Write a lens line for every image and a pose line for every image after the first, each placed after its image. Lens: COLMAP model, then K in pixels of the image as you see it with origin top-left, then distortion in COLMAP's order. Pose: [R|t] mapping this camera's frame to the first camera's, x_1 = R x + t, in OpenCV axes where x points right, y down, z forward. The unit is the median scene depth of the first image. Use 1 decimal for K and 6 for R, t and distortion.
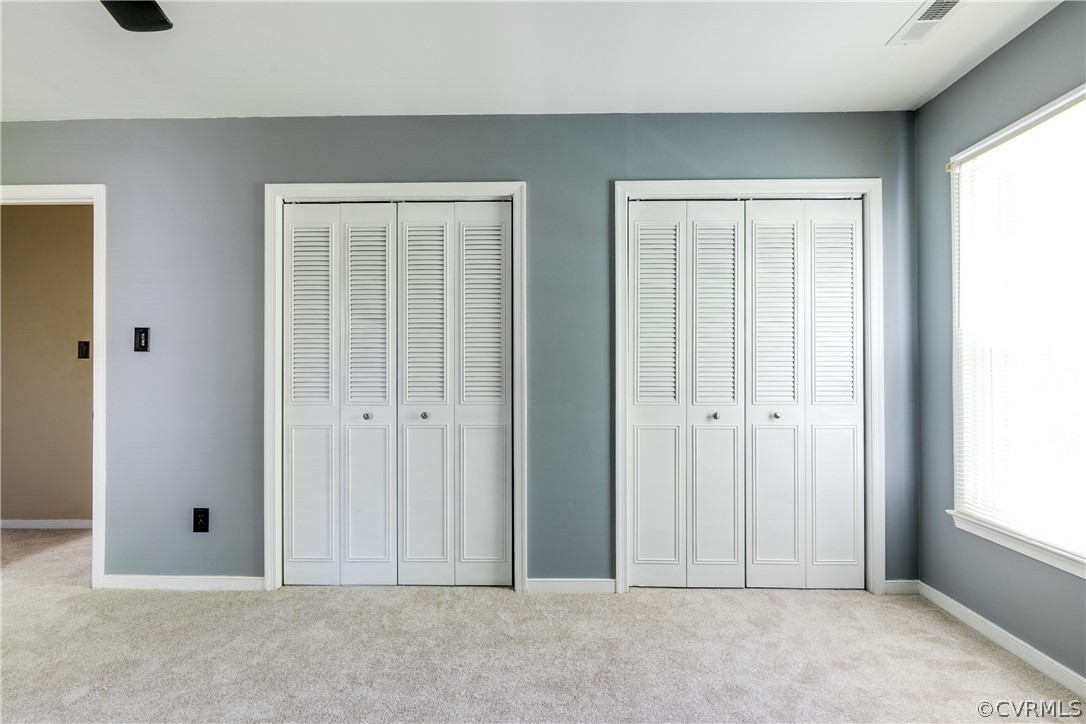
lens RADIAL K [[560.3, 0, 545.8], [0, 560.3, 370.5], [0, 0, 1]] dist [-0.003233, -0.002242]
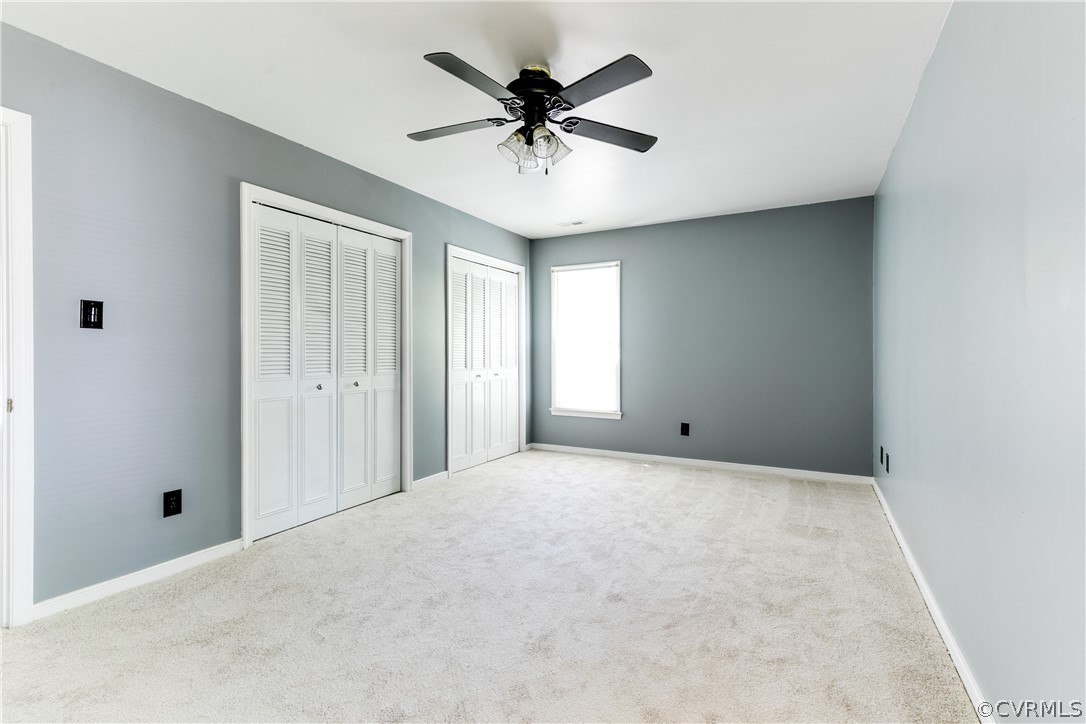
lens RADIAL K [[502.6, 0, 548.2], [0, 502.6, 363.1], [0, 0, 1]] dist [0.000537, -0.000643]
pose [[0.441212, -0.016056, 0.897259, -1.122396], [-0.003321, 0.999804, 0.019524, 0.002253], [-0.897397, -0.011594, 0.441073, 0.021573]]
